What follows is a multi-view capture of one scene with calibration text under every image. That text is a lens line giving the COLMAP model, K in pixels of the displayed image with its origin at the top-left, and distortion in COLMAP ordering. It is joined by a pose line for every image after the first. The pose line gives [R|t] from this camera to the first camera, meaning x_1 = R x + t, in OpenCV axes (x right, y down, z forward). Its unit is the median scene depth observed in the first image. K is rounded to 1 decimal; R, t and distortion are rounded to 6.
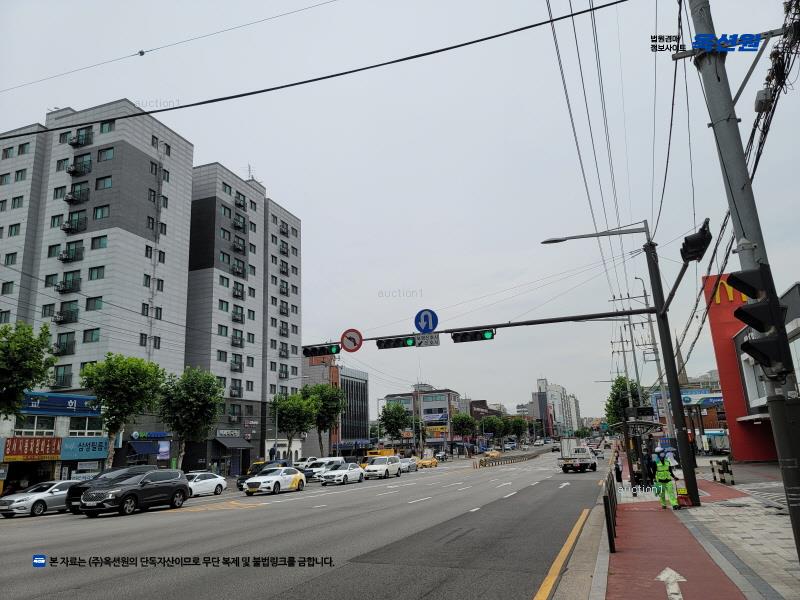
lens RADIAL K [[597.7, 0, 400.0], [0, 597.7, 300.0], [0, 0, 1]] dist [0.101236, -0.104587]
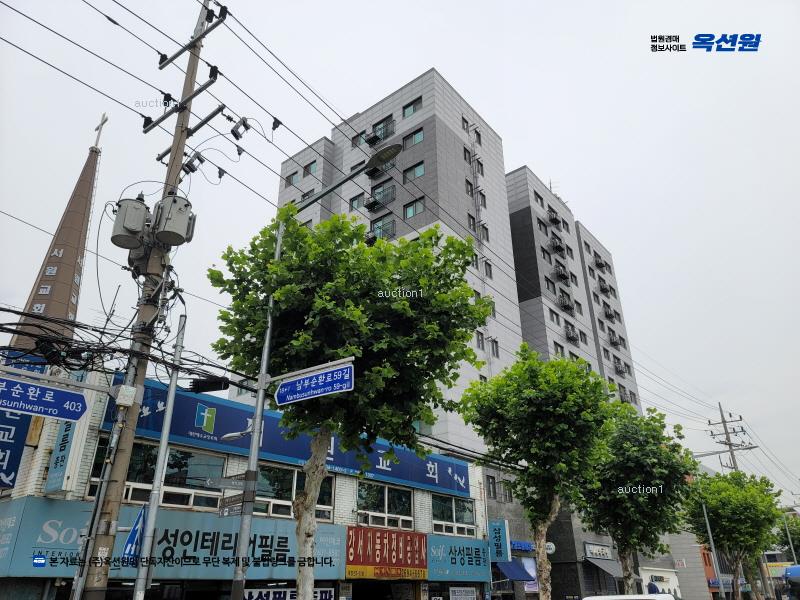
lens RADIAL K [[582.8, 0, 400.0], [0, 582.8, 300.0], [0, 0, 1]] dist [0.061816, -0.000847]
pose [[0.945549, -0.116127, -0.304059, -0.284615], [0.049778, 0.974790, -0.217499, 0.099473], [0.321651, 0.190520, 0.927493, 0.350010]]
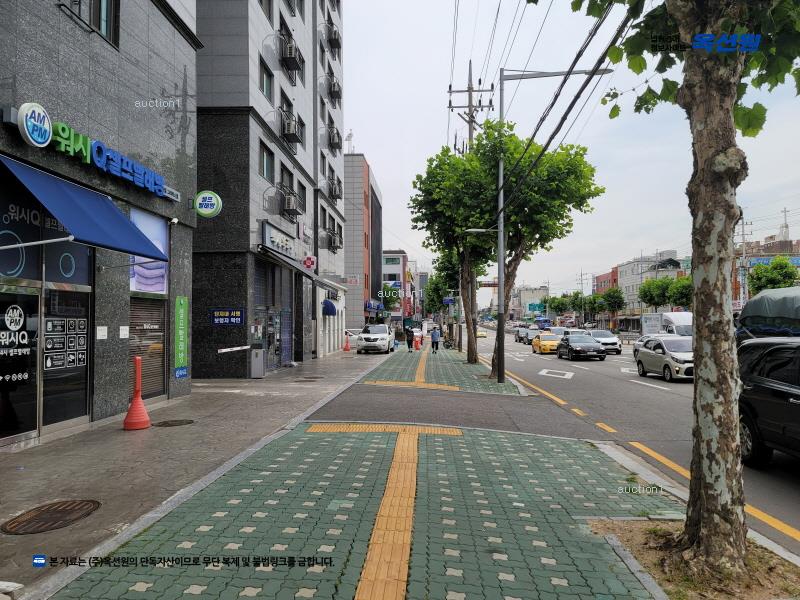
lens RADIAL K [[590.5, 0, 400.8], [0, 590.5, 306.3], [0, 0, 1]] dist [0.063123, -0.004021]
pose [[0.953622, 0.054365, 0.296056, -0.343364], [-0.114187, 0.975374, 0.188697, 0.201078], [-0.278506, -0.213752, 0.936346, 0.720305]]
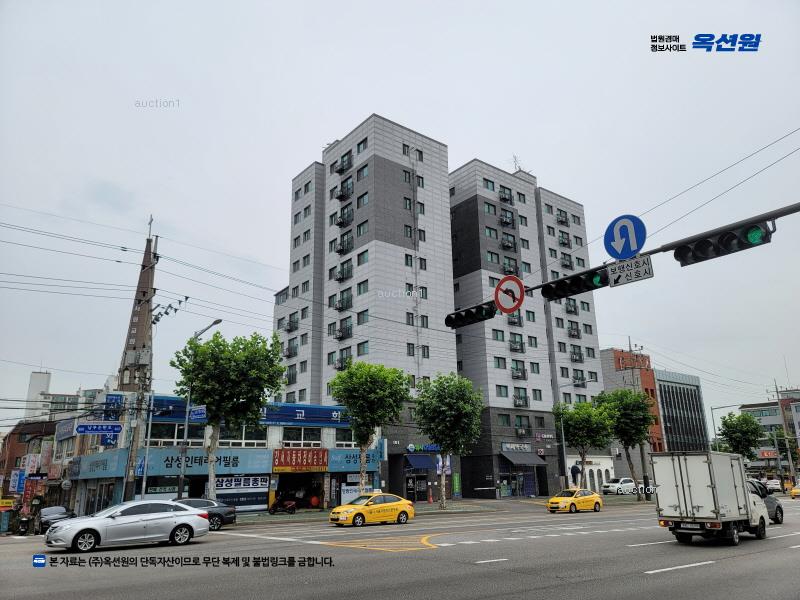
lens RADIAL K [[590.5, 0, 400.8], [0, 590.5, 306.3], [0, 0, 1]] dist [0.063123, -0.004021]
pose [[0.849074, -0.120842, -0.514267, 0.054266], [0.111041, 0.992562, -0.049898, 0.038886], [0.516472, -0.014738, 0.856177, 0.166268]]
